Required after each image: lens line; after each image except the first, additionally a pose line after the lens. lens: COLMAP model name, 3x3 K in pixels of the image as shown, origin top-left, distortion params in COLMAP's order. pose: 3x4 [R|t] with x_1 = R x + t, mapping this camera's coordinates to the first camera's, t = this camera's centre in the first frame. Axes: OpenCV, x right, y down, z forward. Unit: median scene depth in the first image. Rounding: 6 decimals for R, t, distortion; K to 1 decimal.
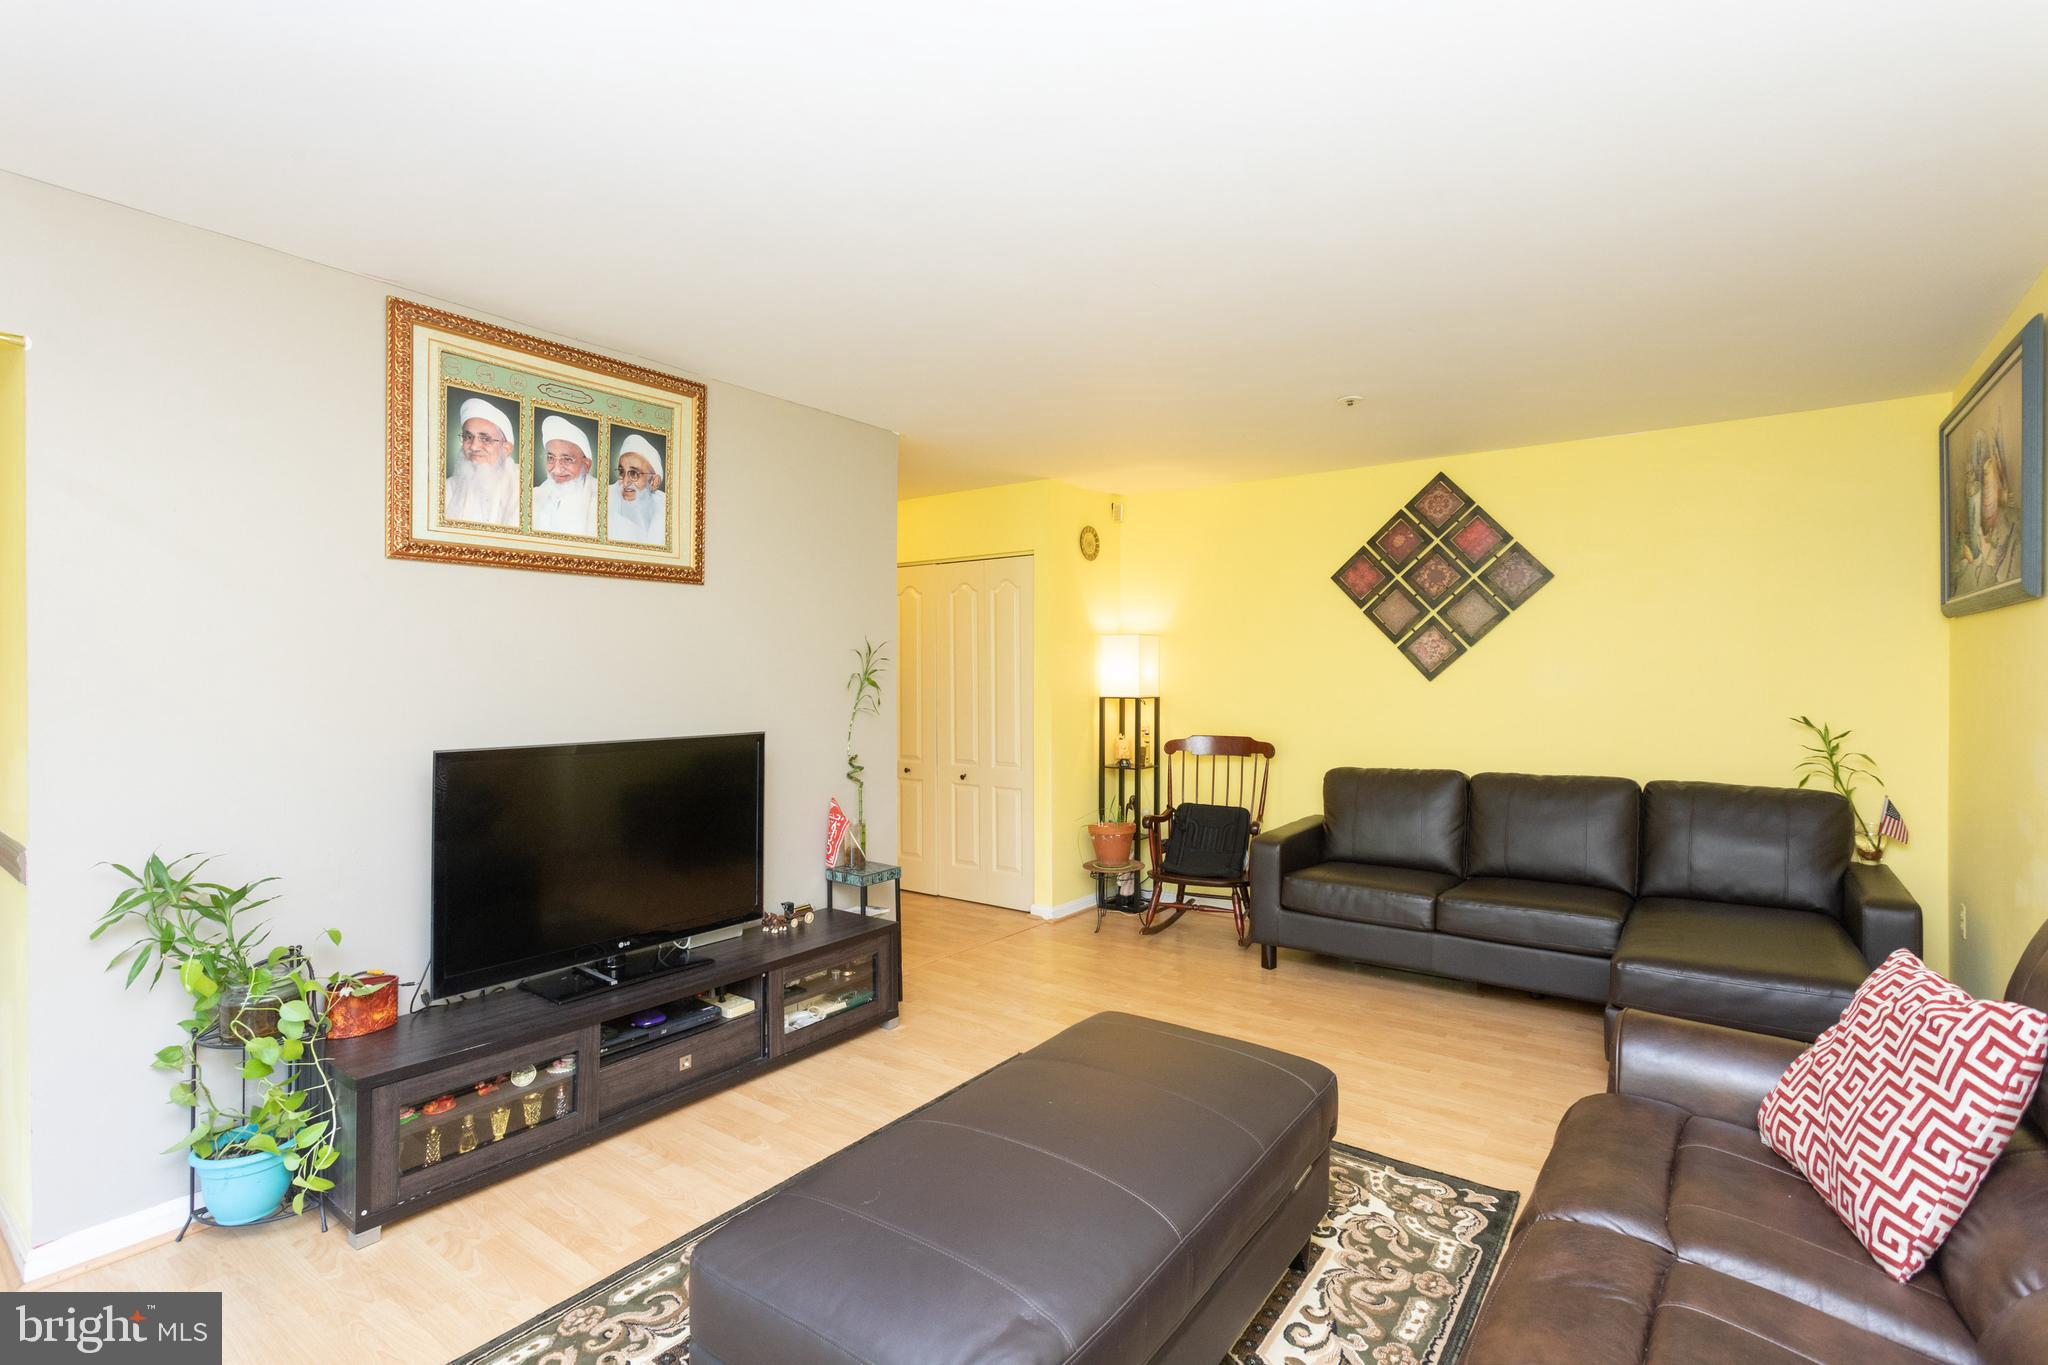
lens RADIAL K [[962.8, 0, 1028.8], [0, 962.8, 684.5], [0, 0, 1]] dist [-0.000342, 0.002132]
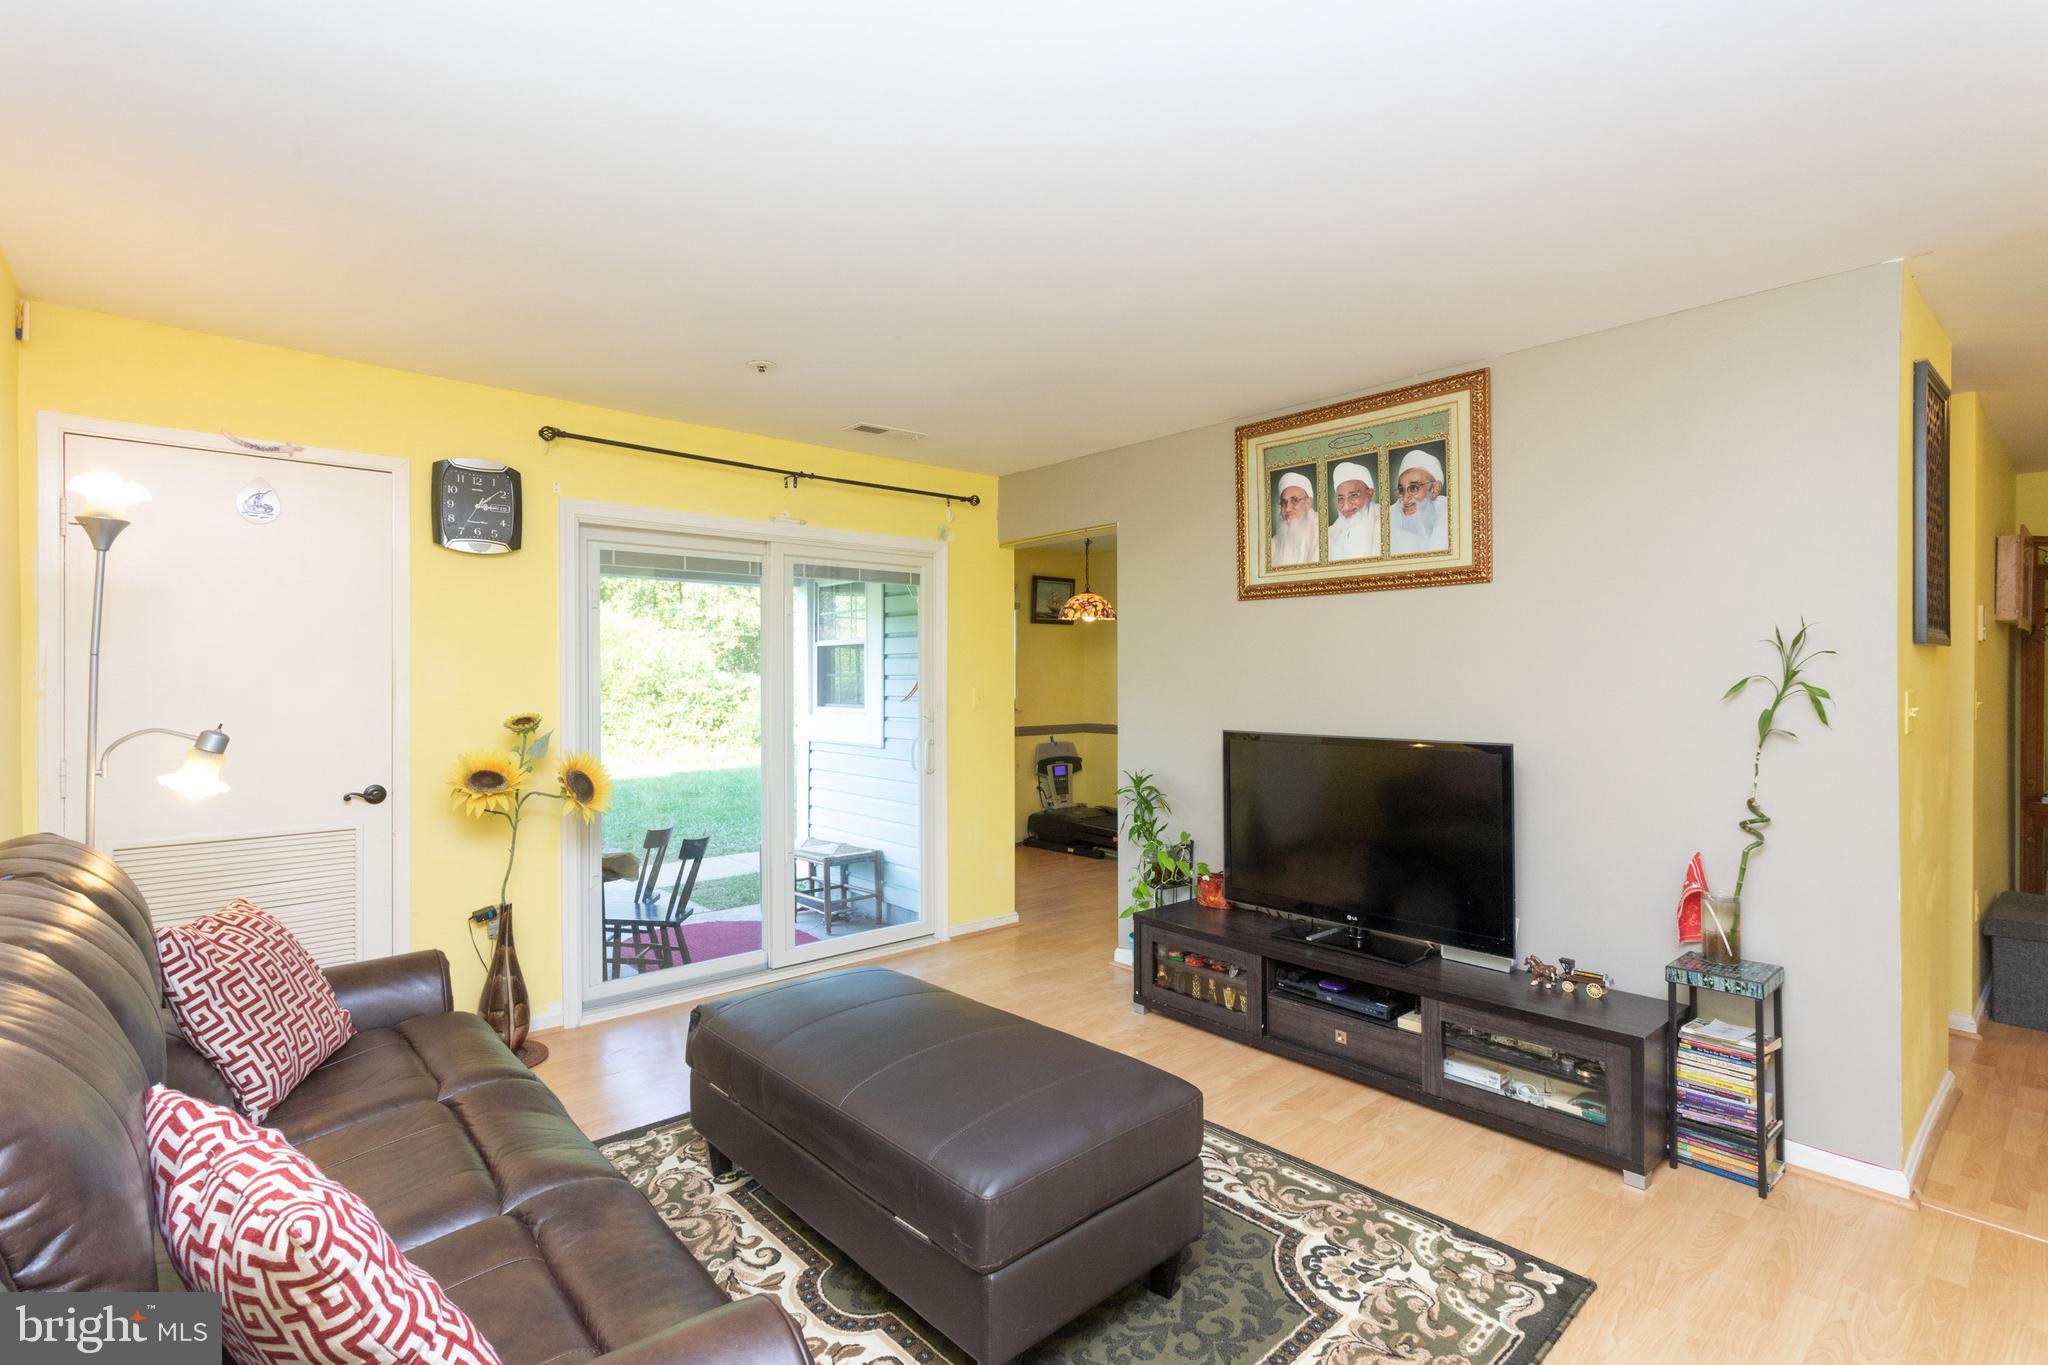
lens RADIAL K [[962.8, 0, 1017.6], [0, 962.8, 684.3], [0, 0, 1]] dist [-0.000342, 0.002132]
pose [[-0.211023, 0.003390, -0.977475, 0.672104], [-0.010352, 0.999930, 0.005703, -0.004771], [0.977426, 0.011322, -0.210973, 0.753244]]
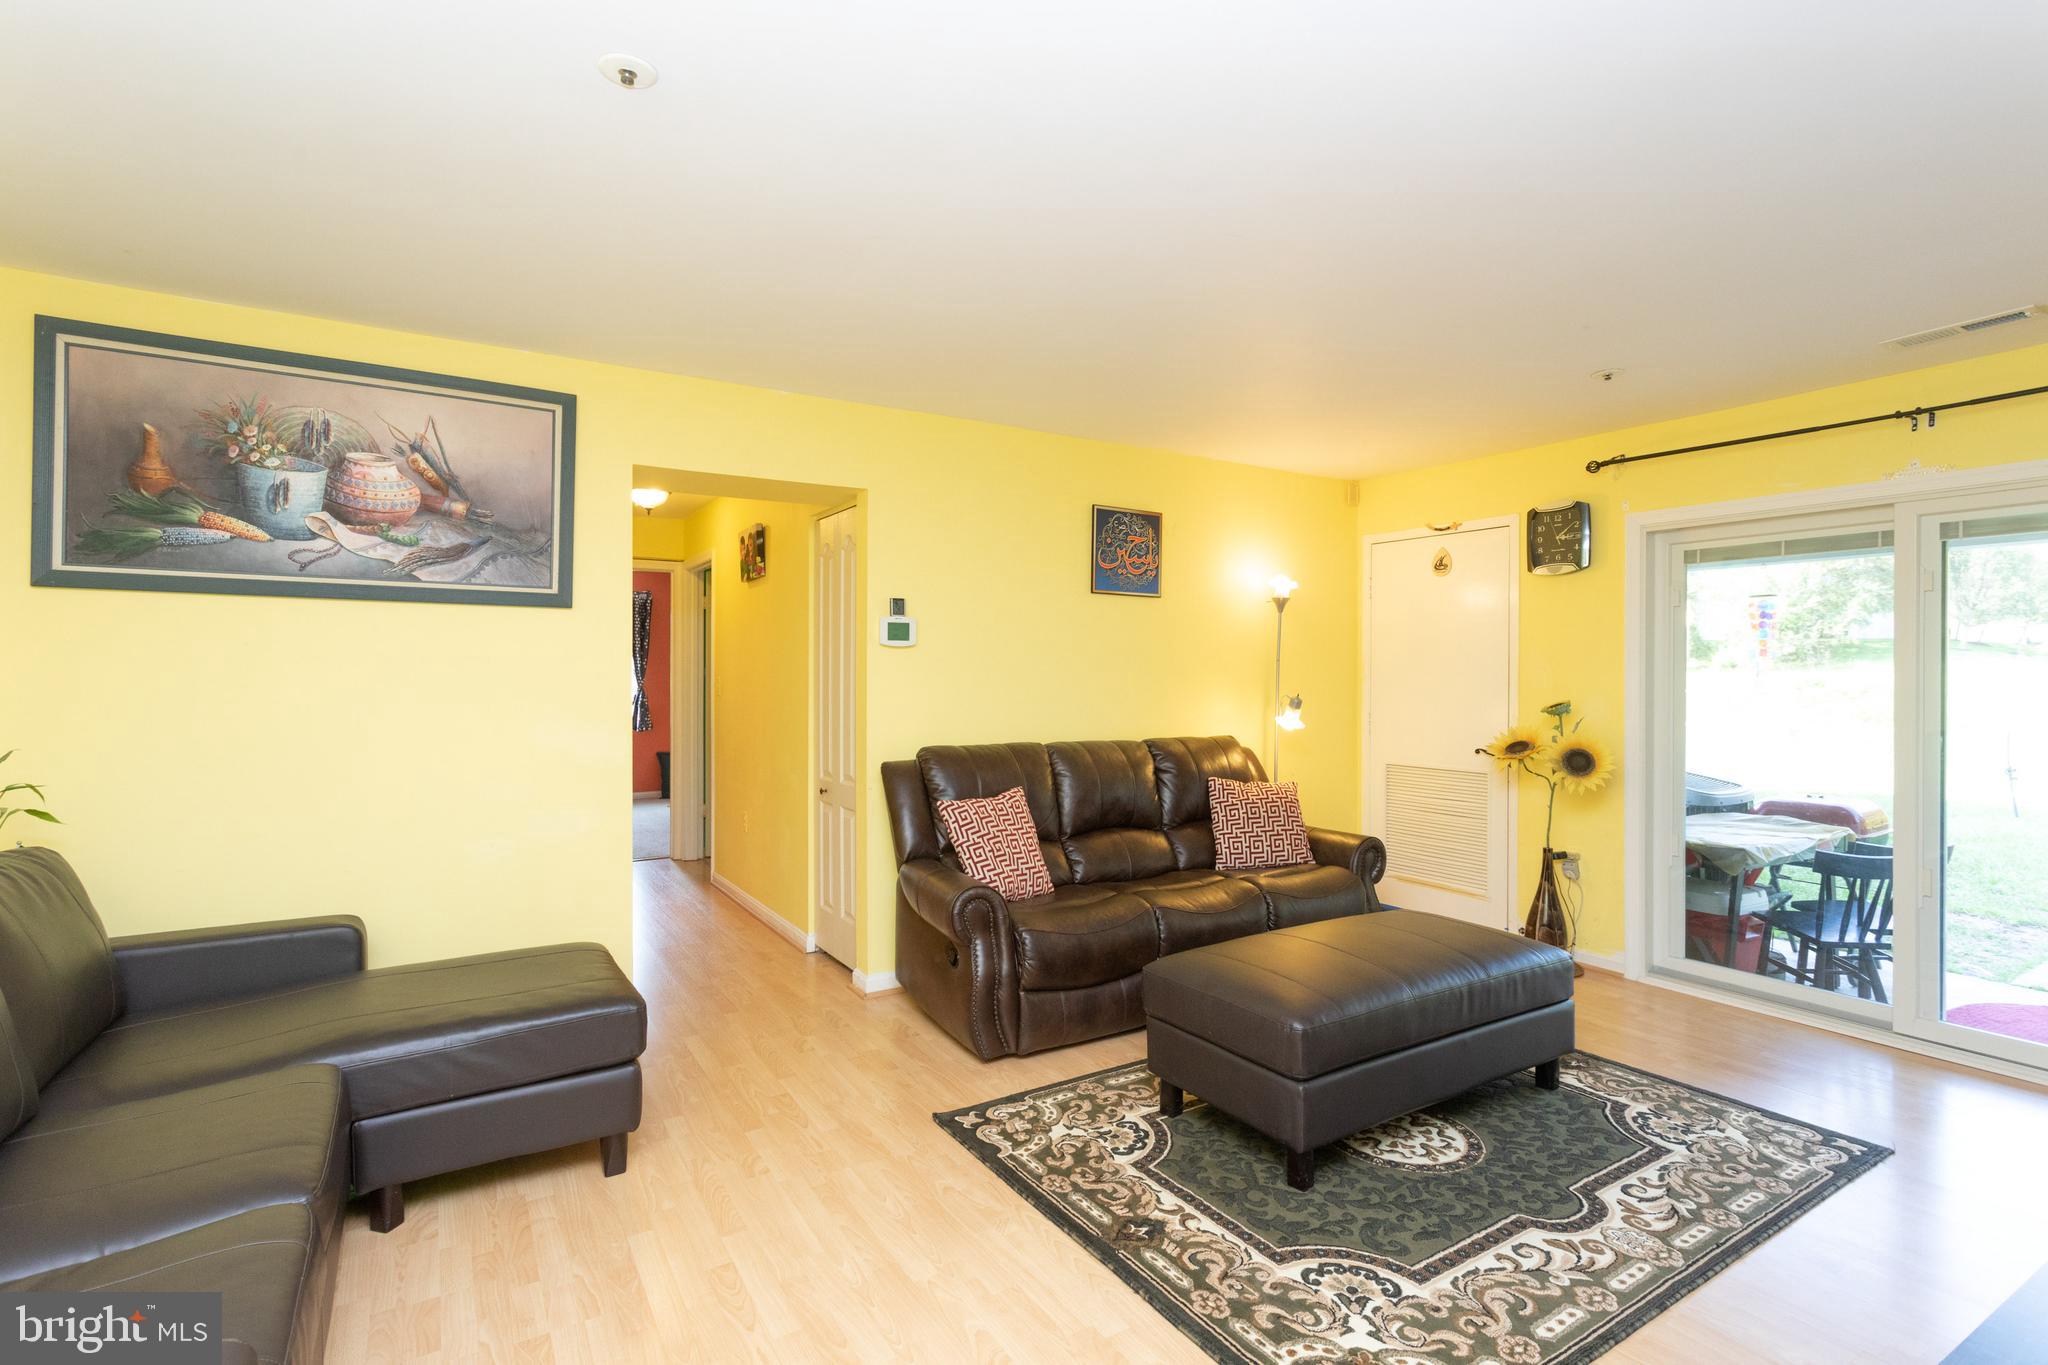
lens RADIAL K [[962.8, 0, 1015.6], [0, 962.8, 679.5], [0, 0, 1]] dist [-0.000342, 0.002132]
pose [[-0.922911, -0.006928, 0.384951, -0.018474], [-0.000062, 0.999841, 0.017847, -0.011514], [-0.385014, 0.016447, -0.922764, 1.462085]]
